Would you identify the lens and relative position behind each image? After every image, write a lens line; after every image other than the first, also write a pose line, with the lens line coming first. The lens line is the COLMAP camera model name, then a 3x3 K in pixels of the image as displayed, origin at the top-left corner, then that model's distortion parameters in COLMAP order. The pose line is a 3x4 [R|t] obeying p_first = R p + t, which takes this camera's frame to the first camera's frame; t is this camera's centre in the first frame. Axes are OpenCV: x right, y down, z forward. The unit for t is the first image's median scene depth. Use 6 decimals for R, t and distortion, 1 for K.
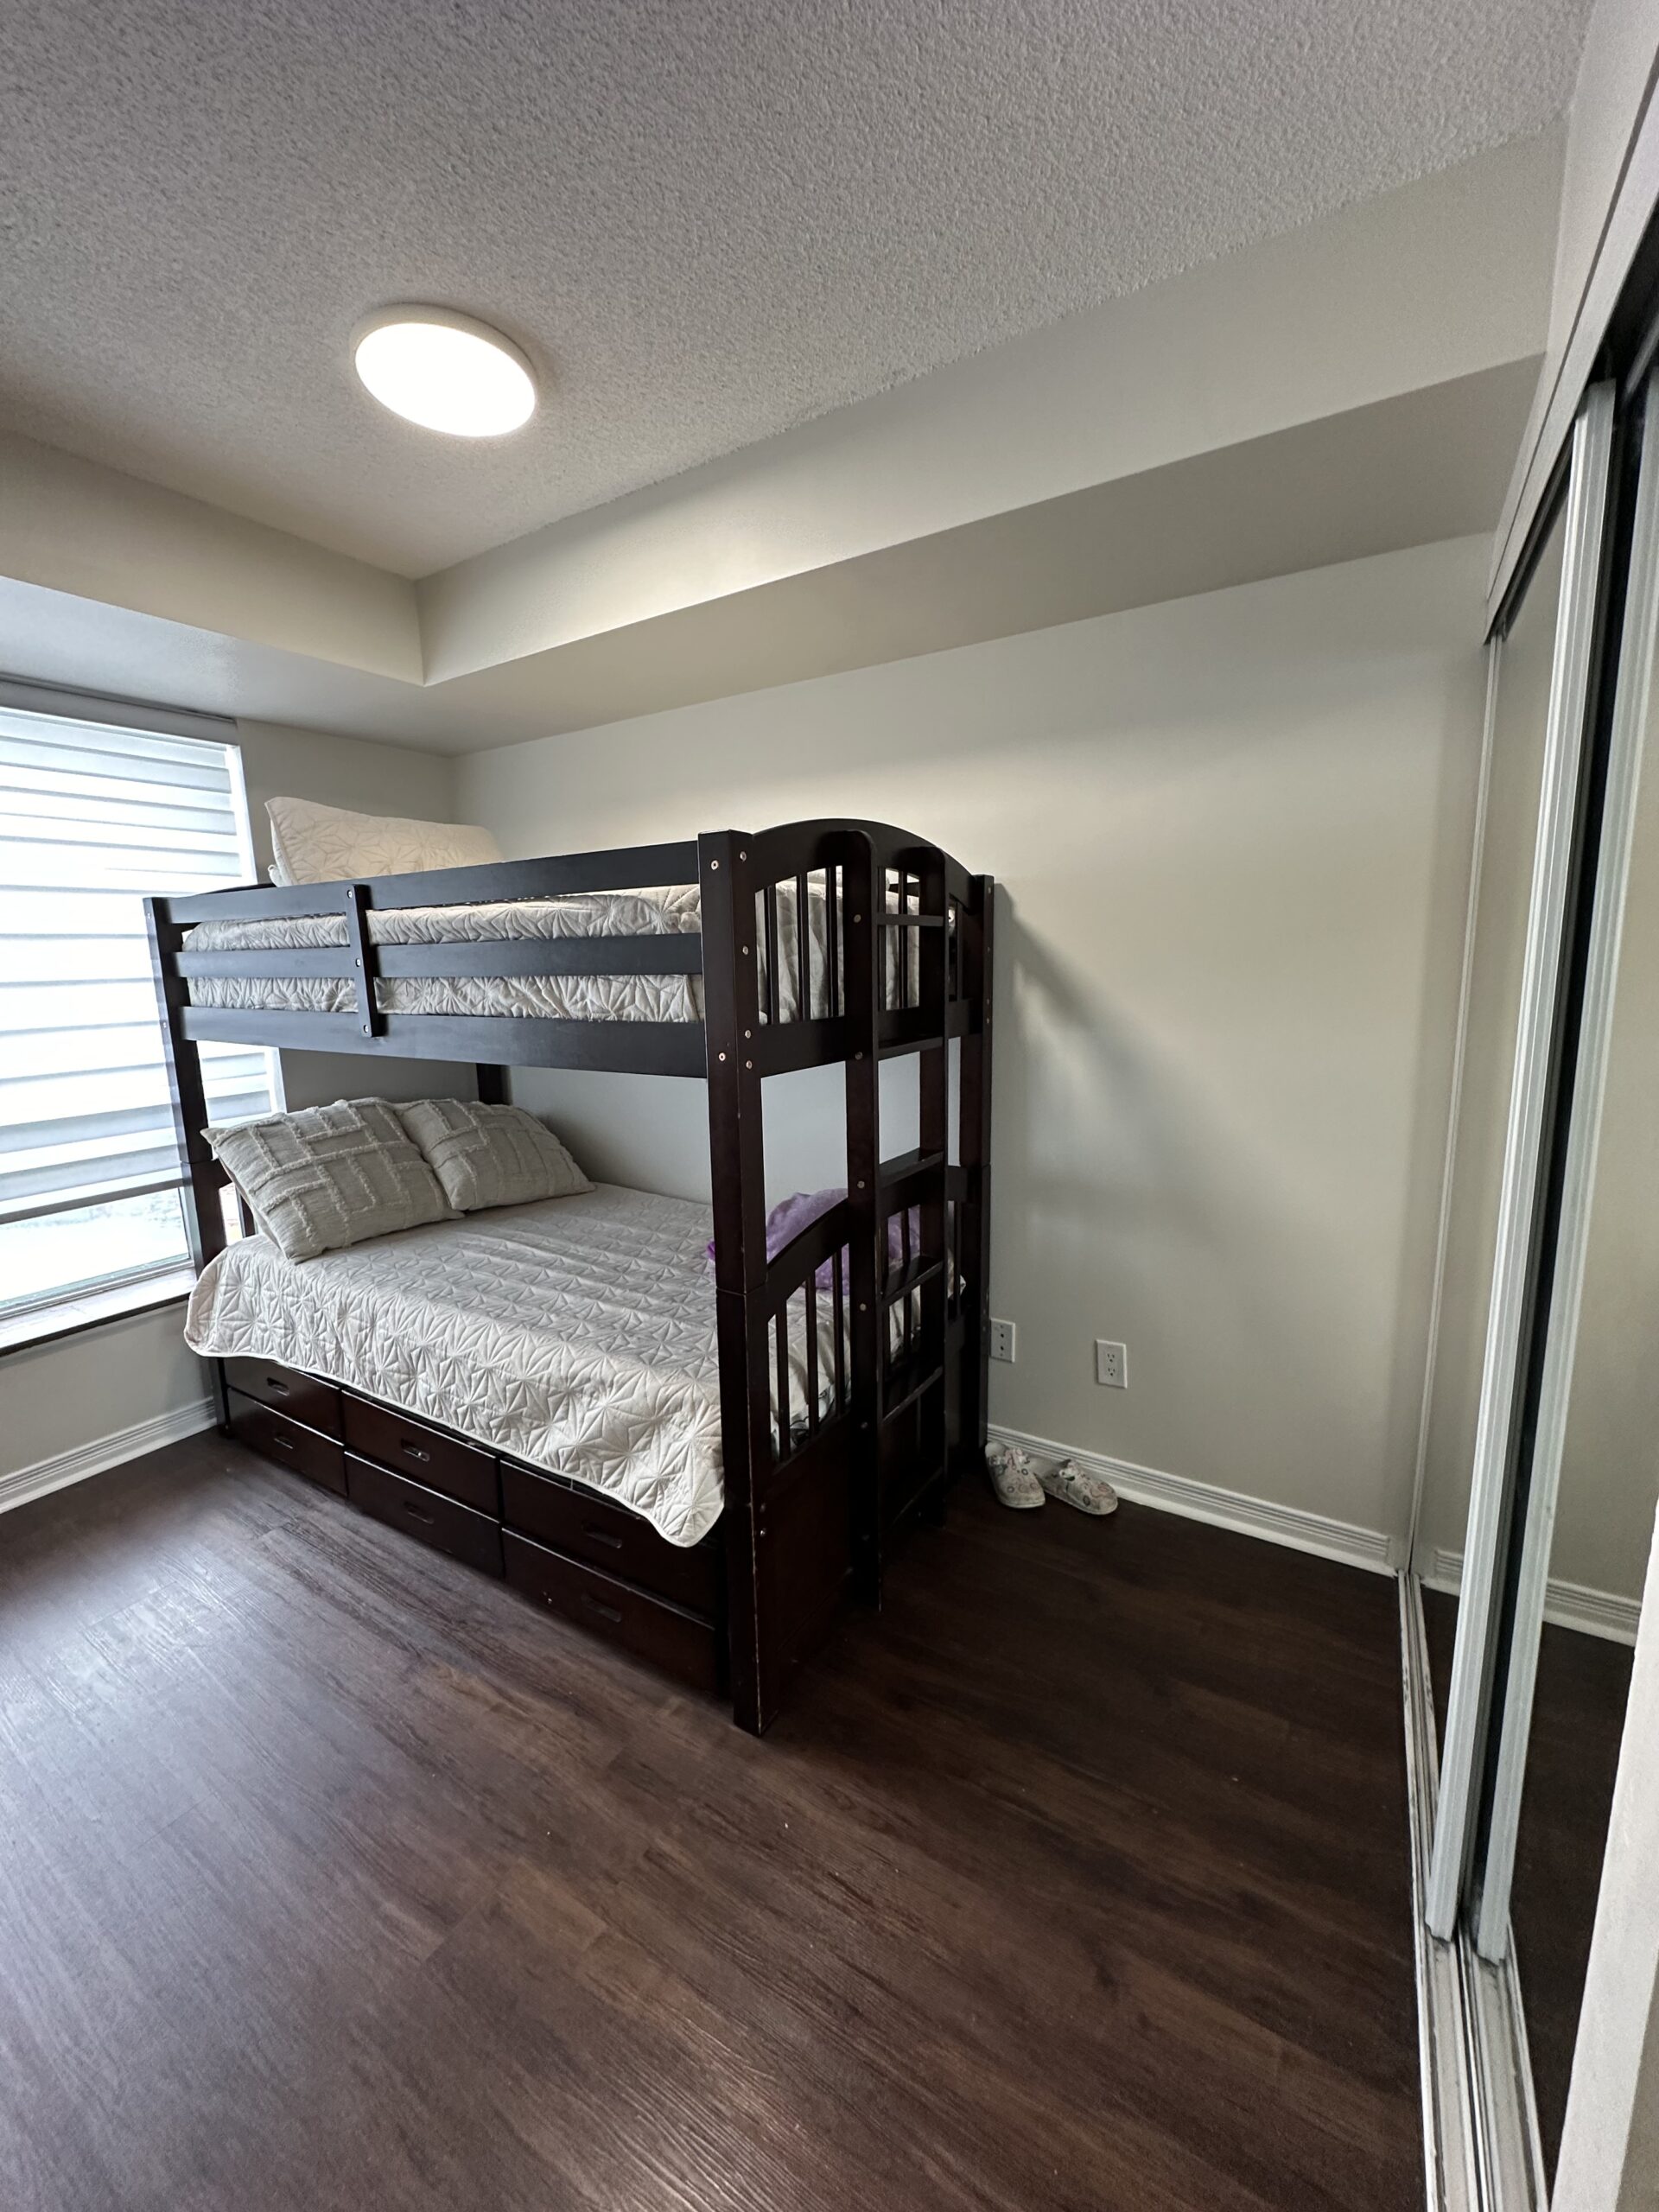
lens RADIAL K [[879.4, 0, 827.6], [0, 879.4, 1105.9], [0, 0, 1]] dist [-0.001803, -0.000123]
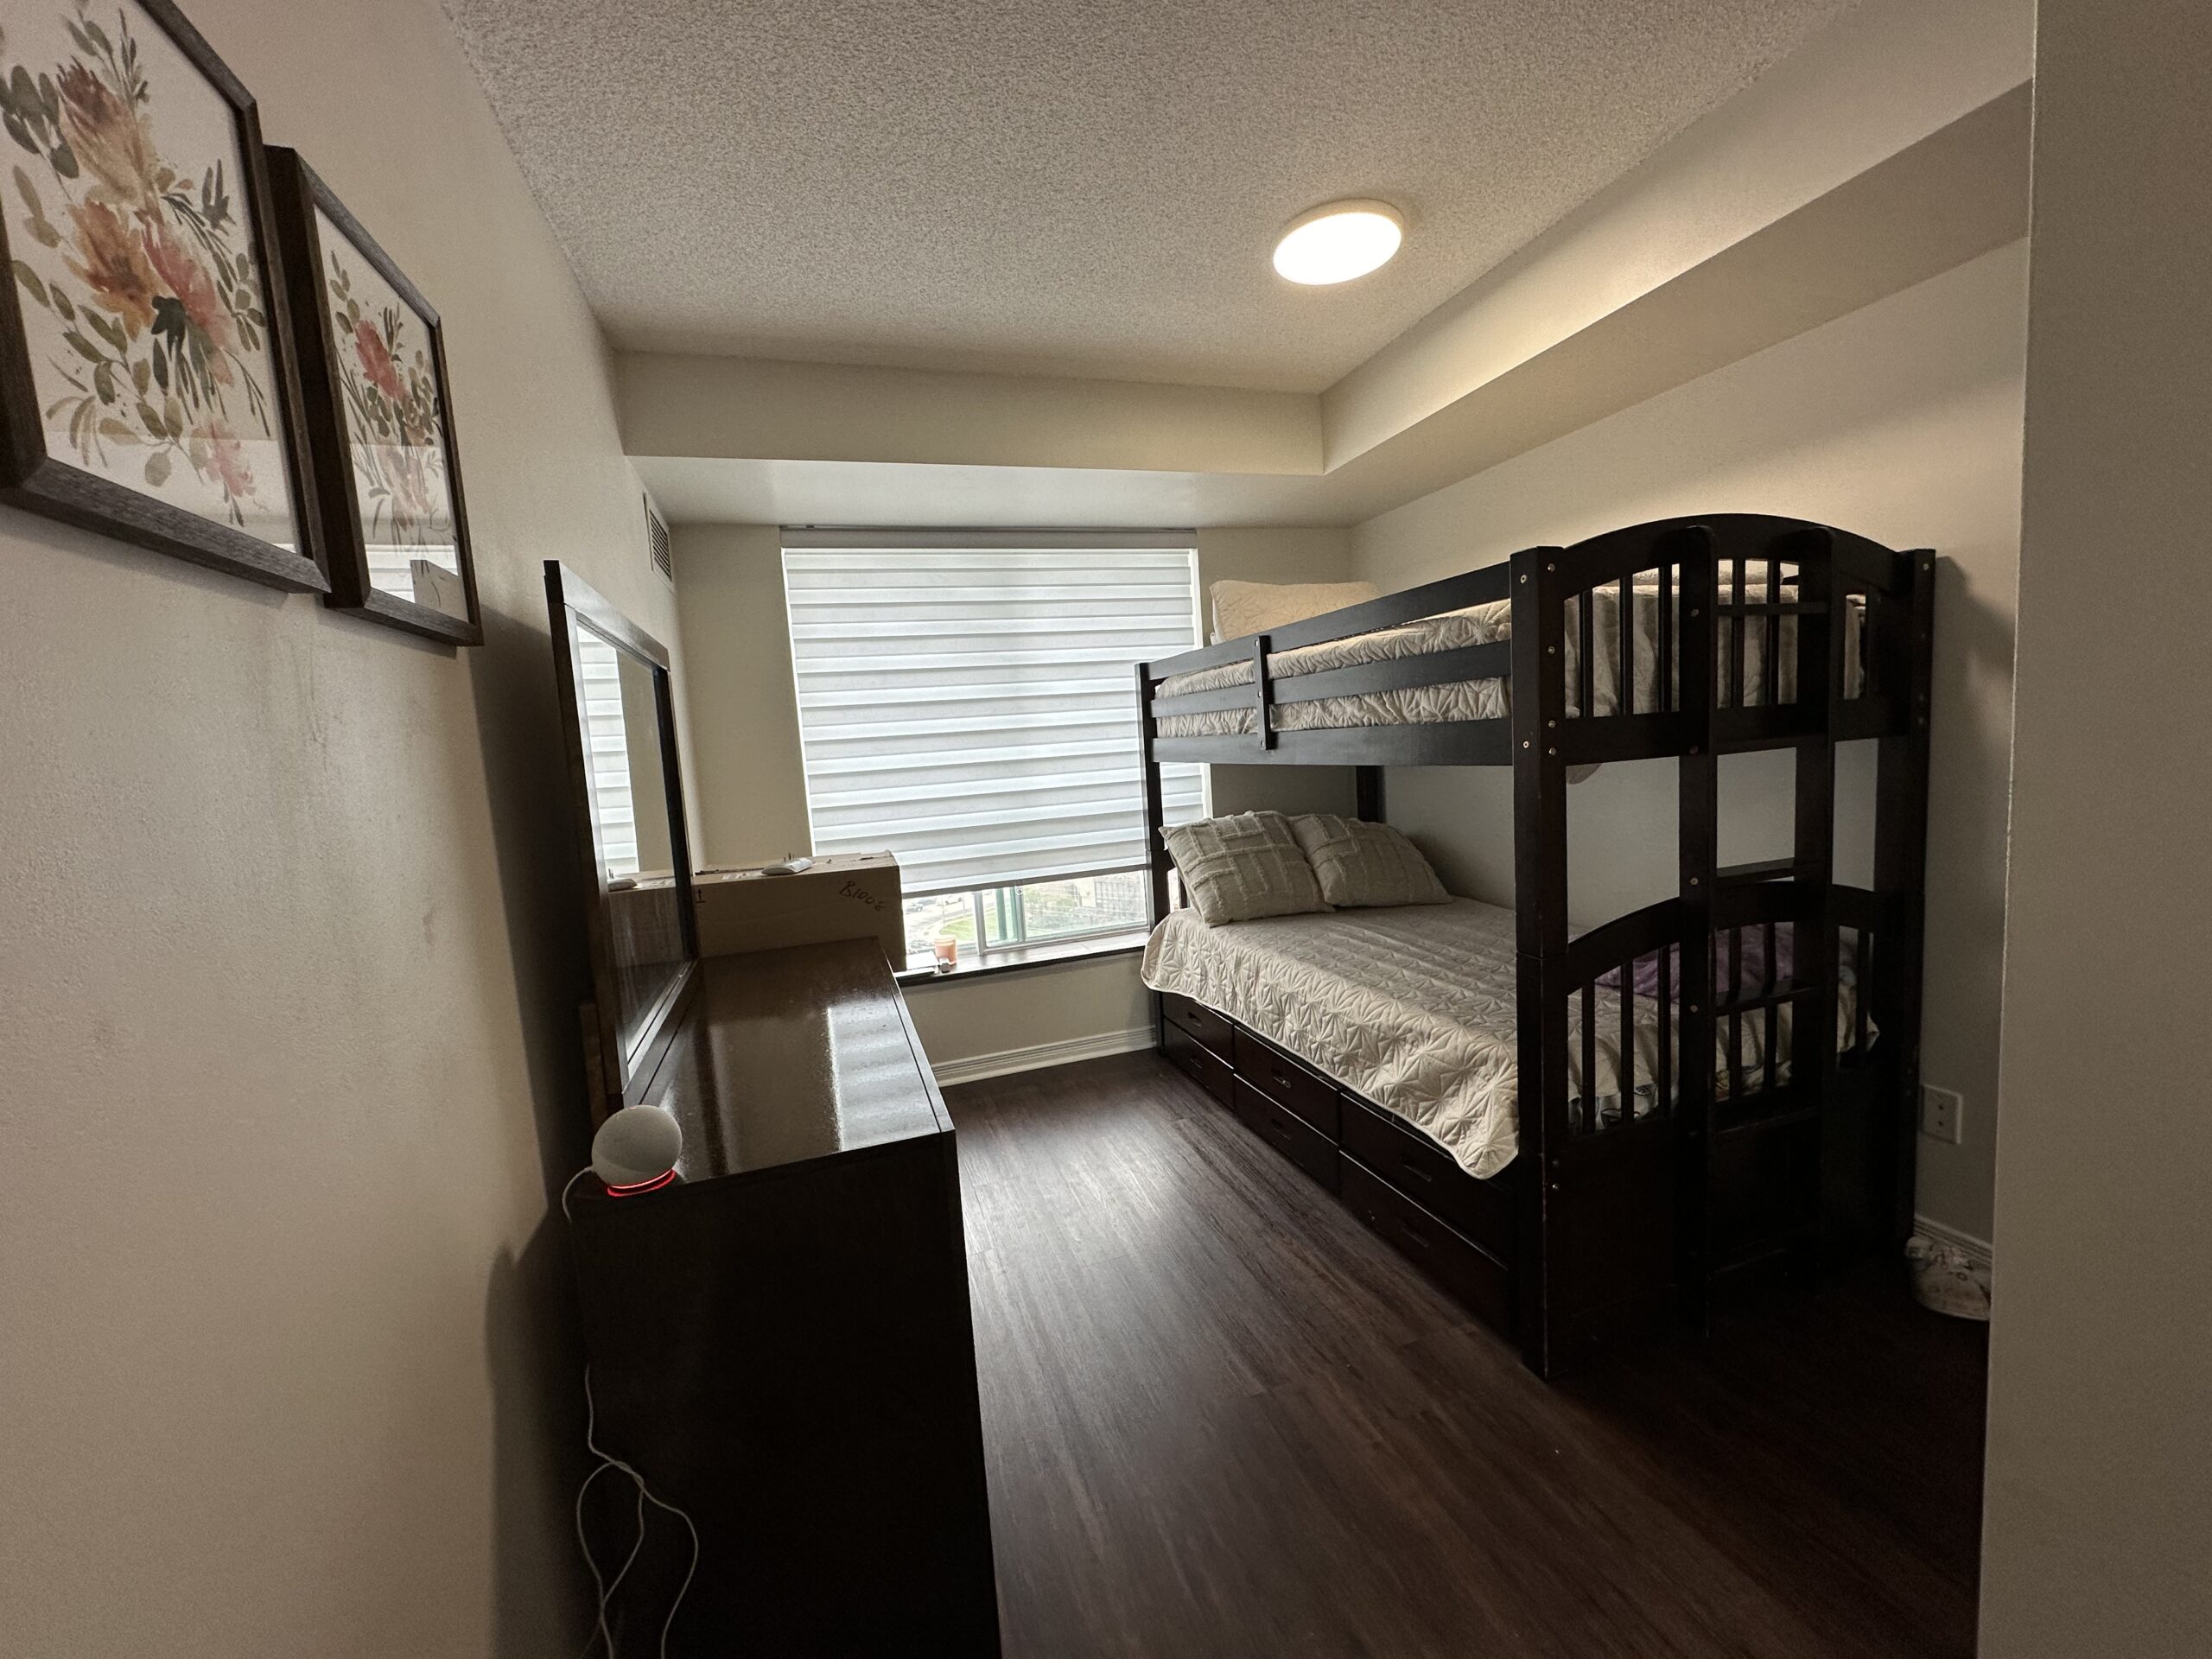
lens RADIAL K [[879.4, 0, 1099.0], [0, 879.4, 838.1], [0, 0, 1]] dist [-0.001803, -0.000123]
pose [[0.767408, 0.038473, -0.640004, 0.140704], [-0.055603, 0.998431, -0.006653, 0.077021], [0.638744, 0.040692, 0.768343, -0.172311]]
